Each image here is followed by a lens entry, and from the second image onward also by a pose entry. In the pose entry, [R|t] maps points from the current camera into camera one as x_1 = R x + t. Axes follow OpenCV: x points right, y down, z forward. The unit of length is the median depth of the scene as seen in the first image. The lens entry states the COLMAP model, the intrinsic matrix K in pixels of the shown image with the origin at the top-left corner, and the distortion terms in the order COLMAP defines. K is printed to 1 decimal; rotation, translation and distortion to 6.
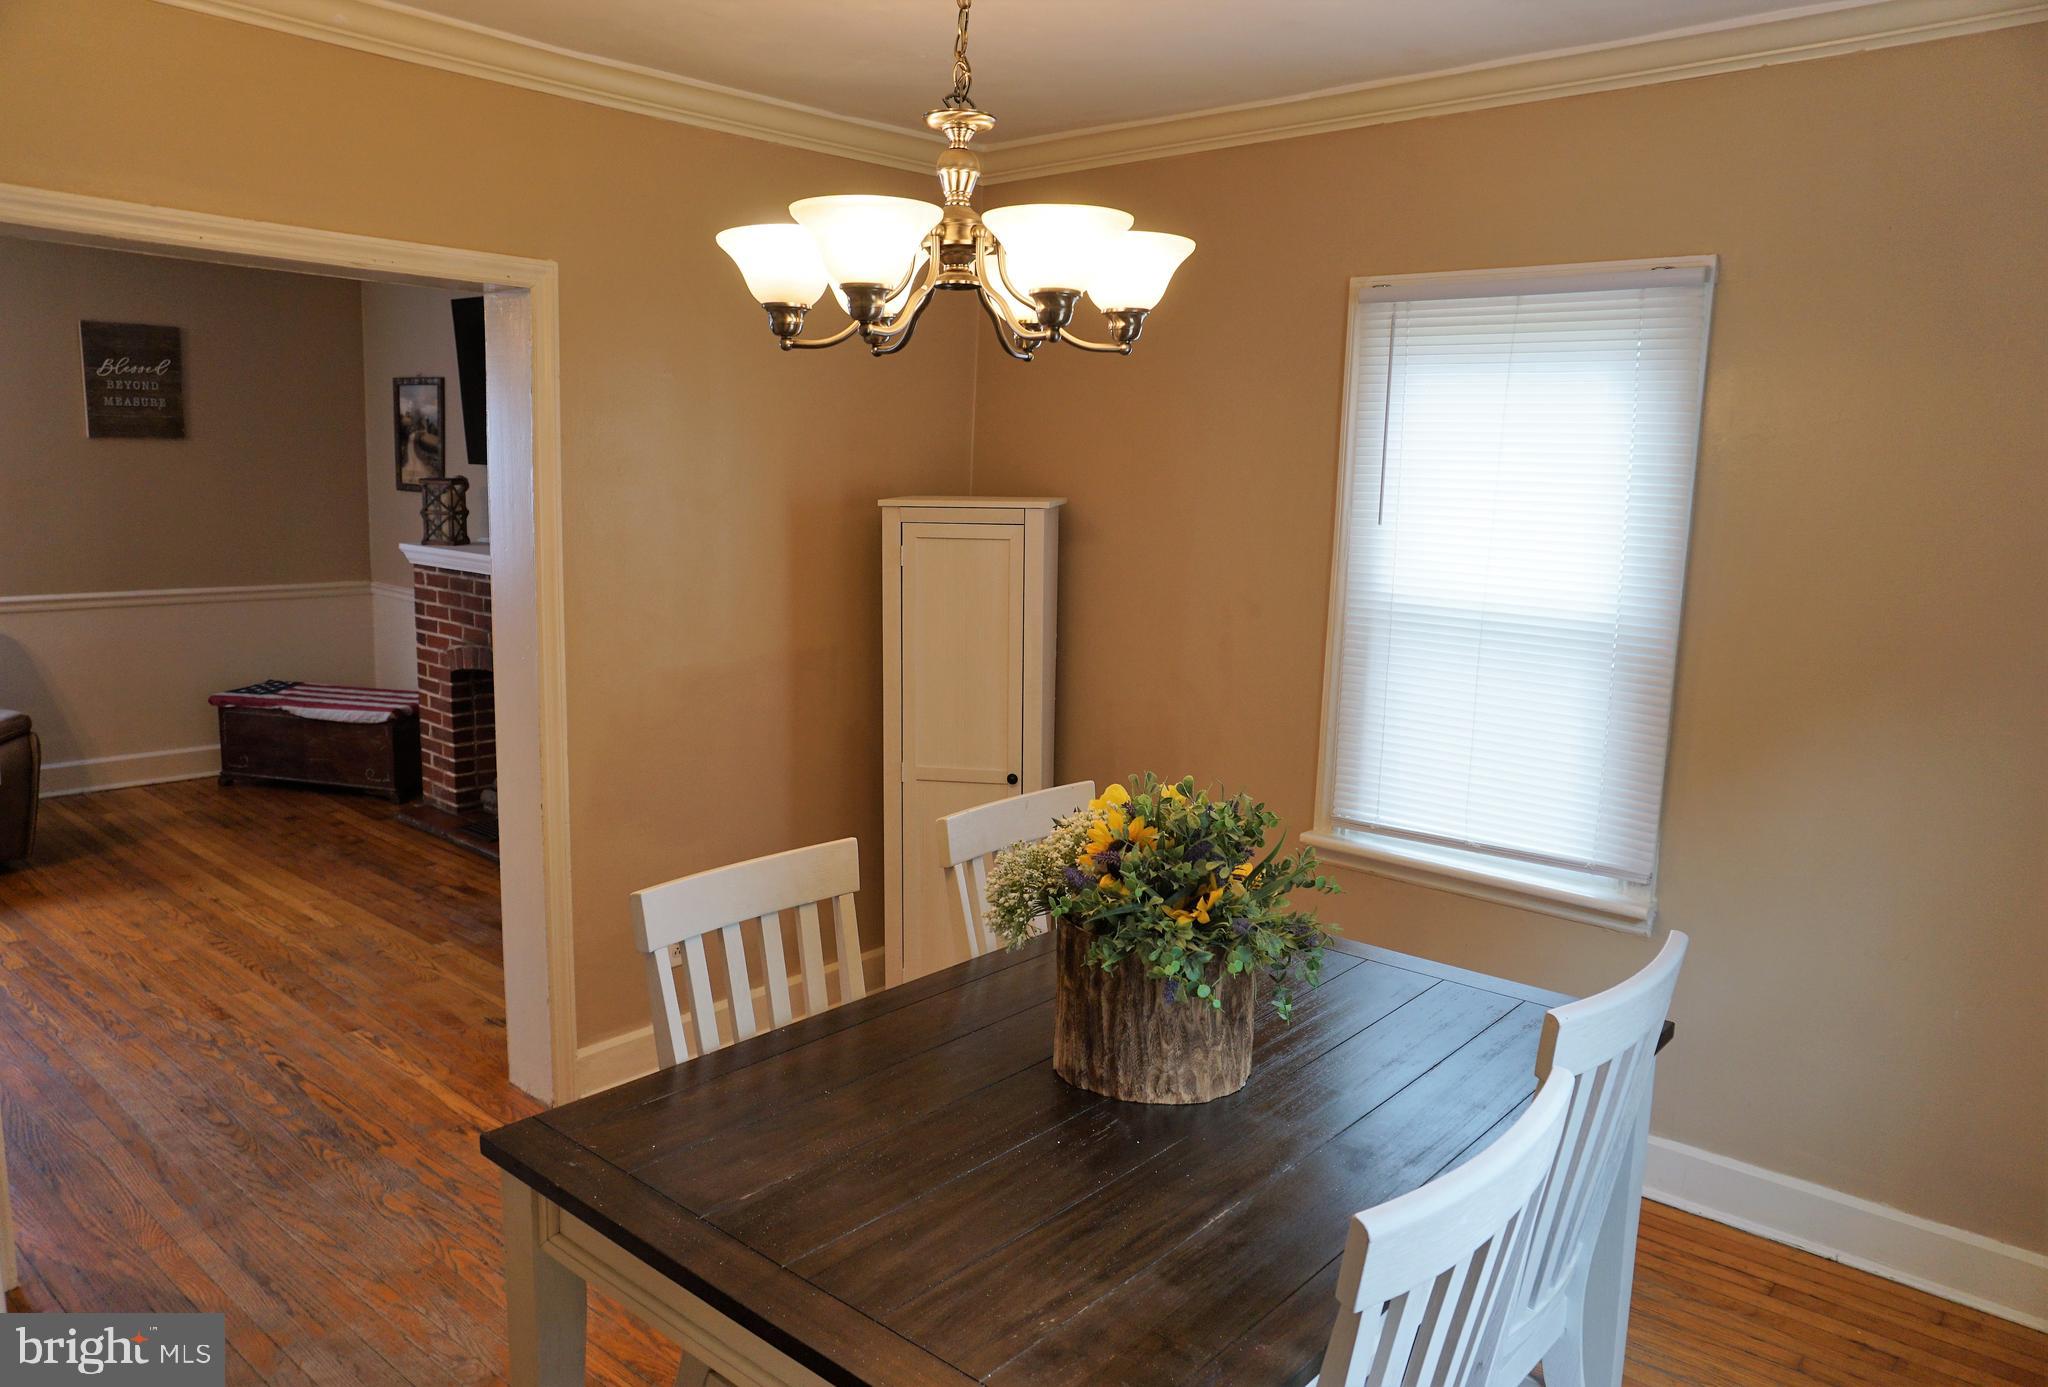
lens RADIAL K [[1422.4, 0, 1024.0], [0, 1422.4, 693.5], [0, 0, 1]] dist [-0.027862, -0.002943]
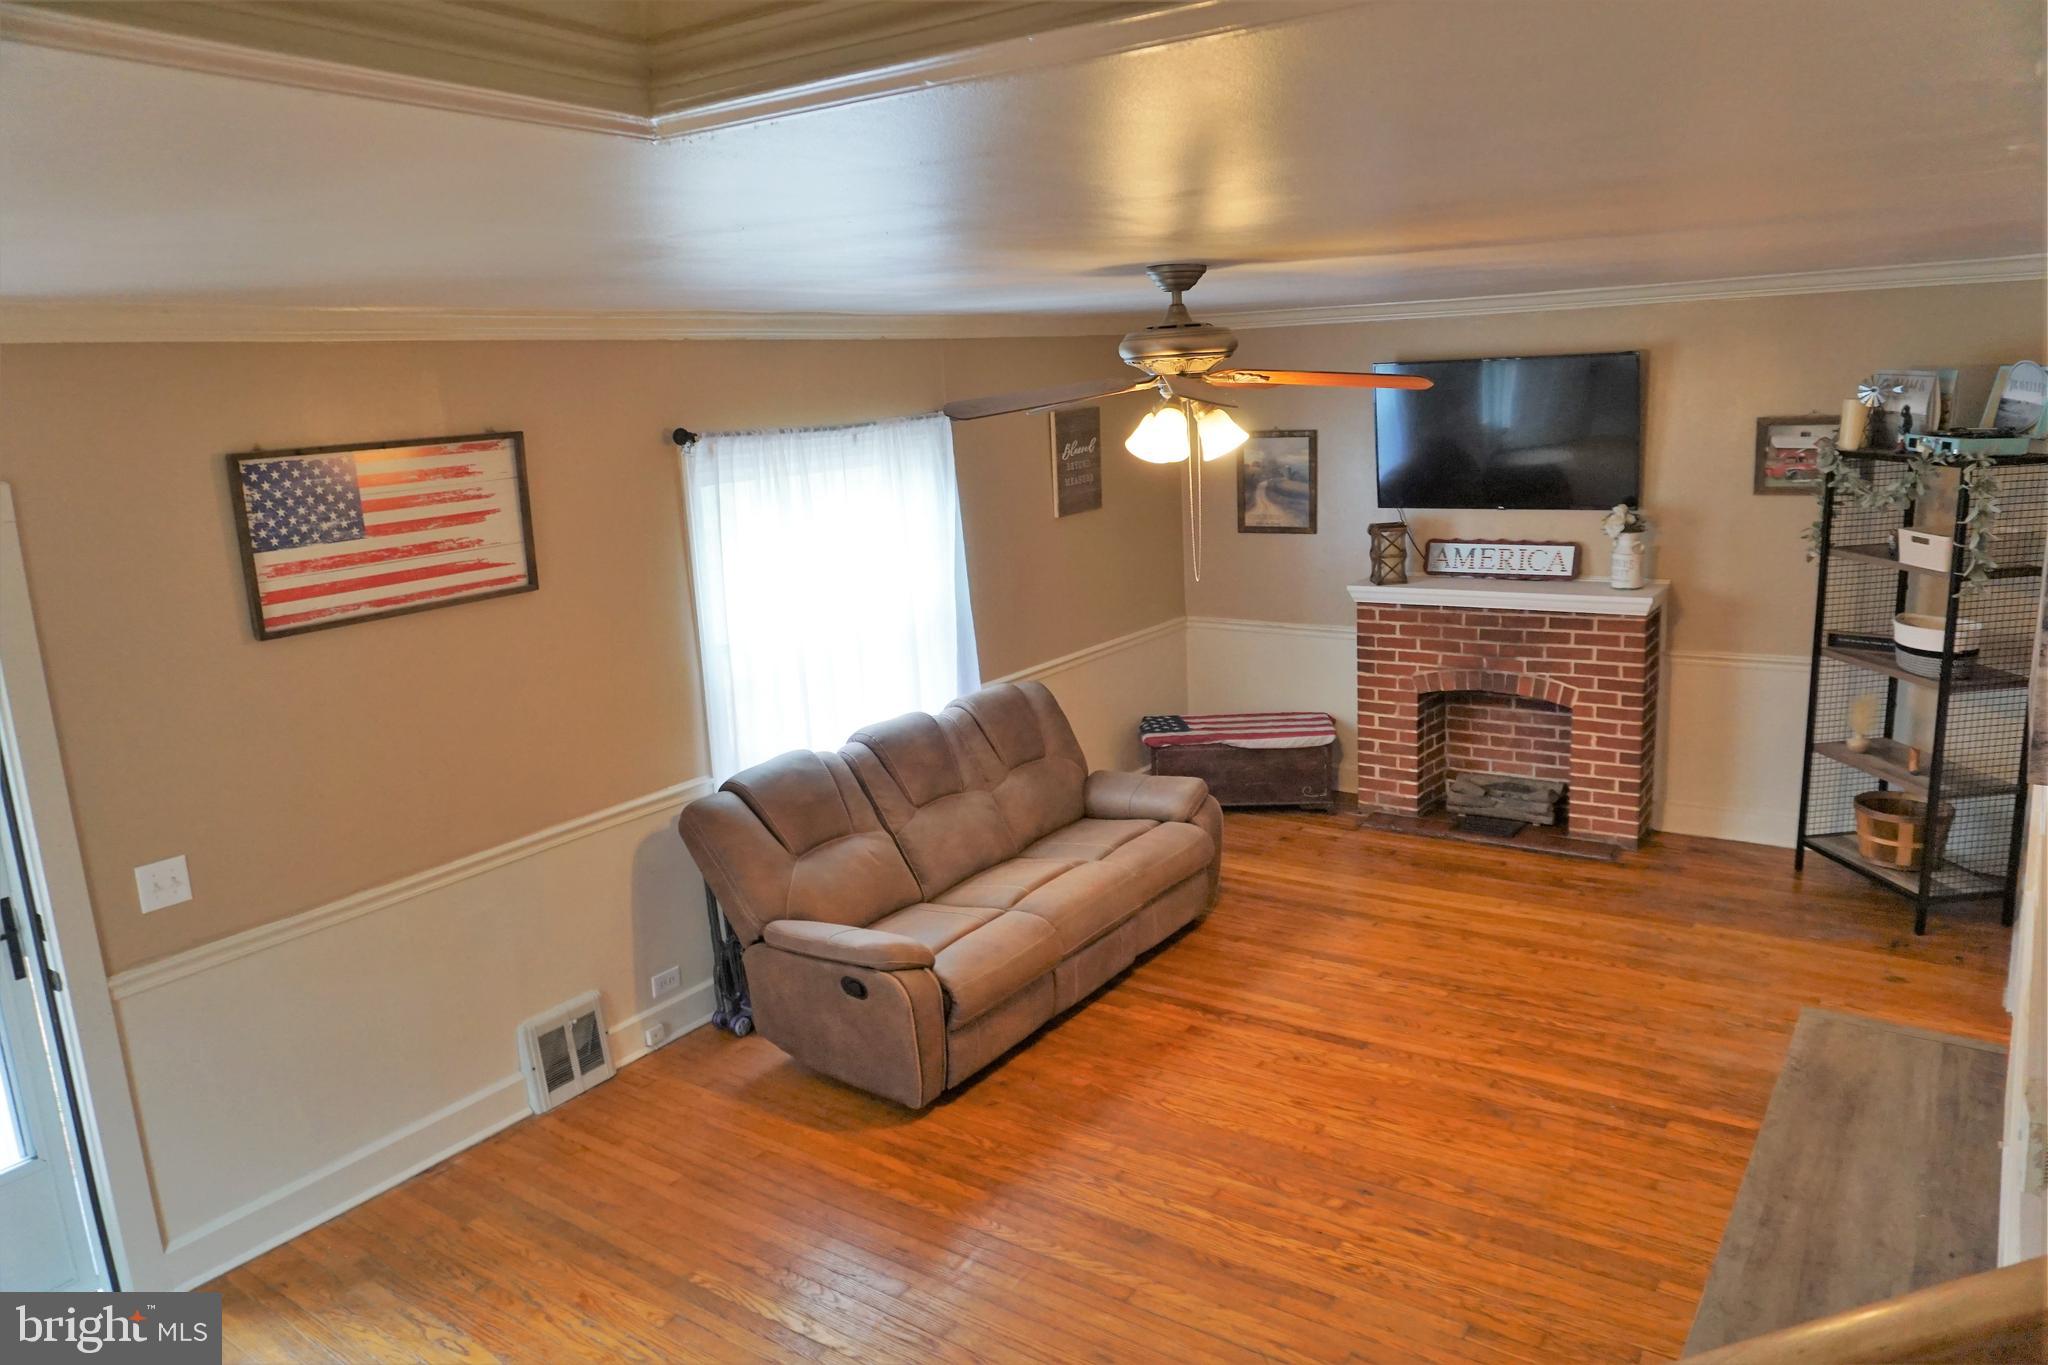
lens RADIAL K [[1443.5, 0, 1024.0], [0, 1443.5, 682.5], [0, 0, 1]] dist [-0.003494, 0.004088]
pose [[0.989729, -0.109699, 0.091663, -0.799641], [0.105082, 0.993008, 0.053779, -0.116847], [-0.096922, -0.043594, 0.994337, -0.117855]]
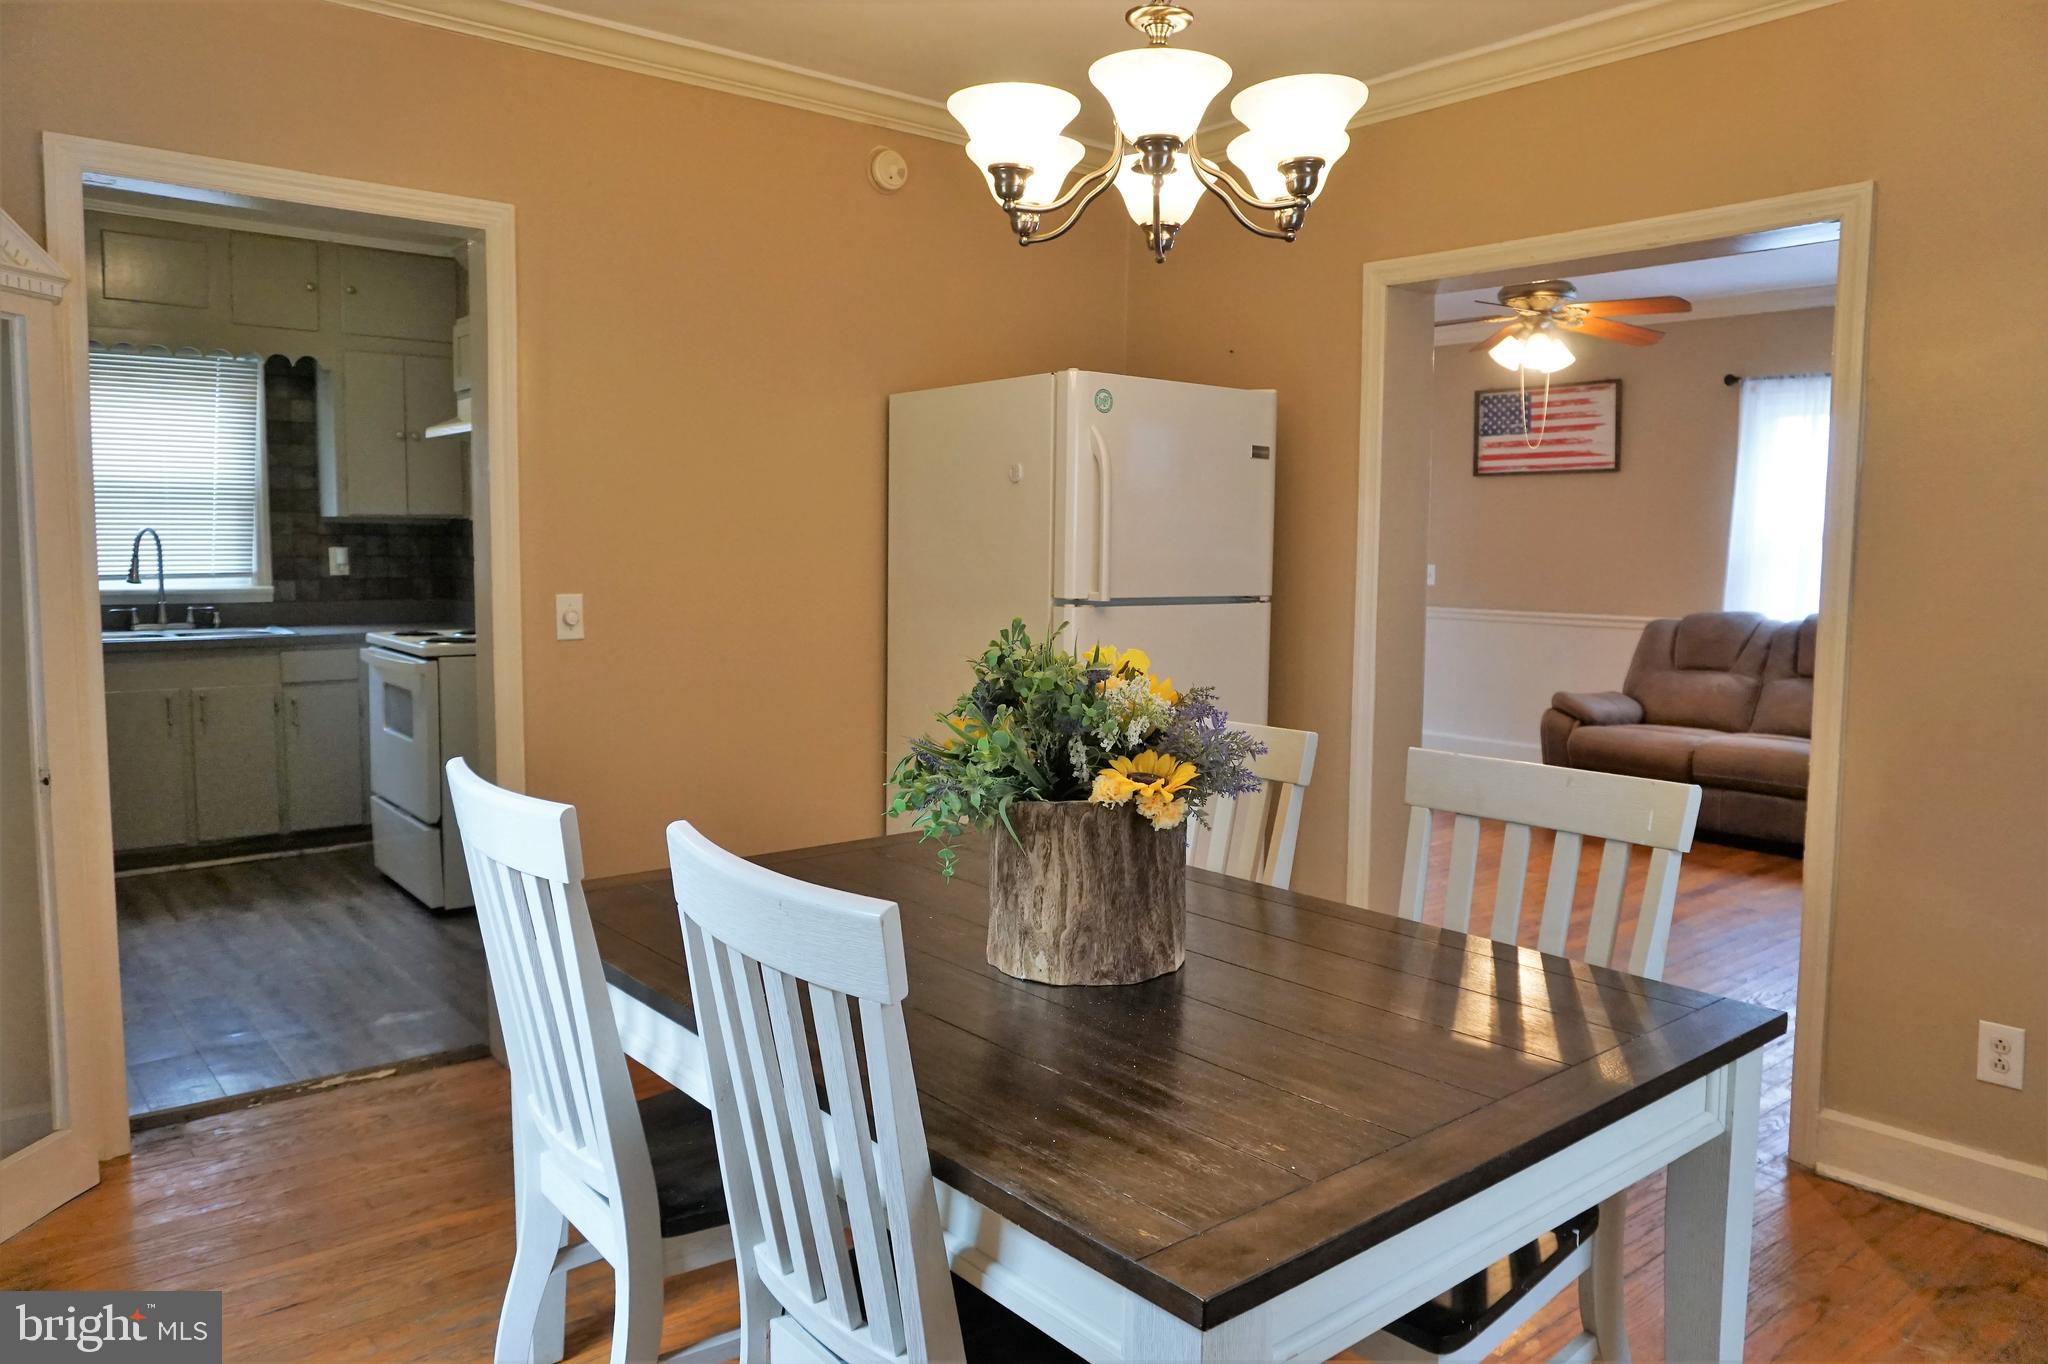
lens RADIAL K [[1470.7, 0, 1024.0], [0, 1470.7, 682.0], [0, 0, 1]] dist [-0.026103, -0.000987]
pose [[-0.152970, 0.055888, -0.986649, 0.369727], [-0.170418, 0.981950, 0.082044, 0.012727], [0.973426, 0.180693, -0.140684, 0.349576]]
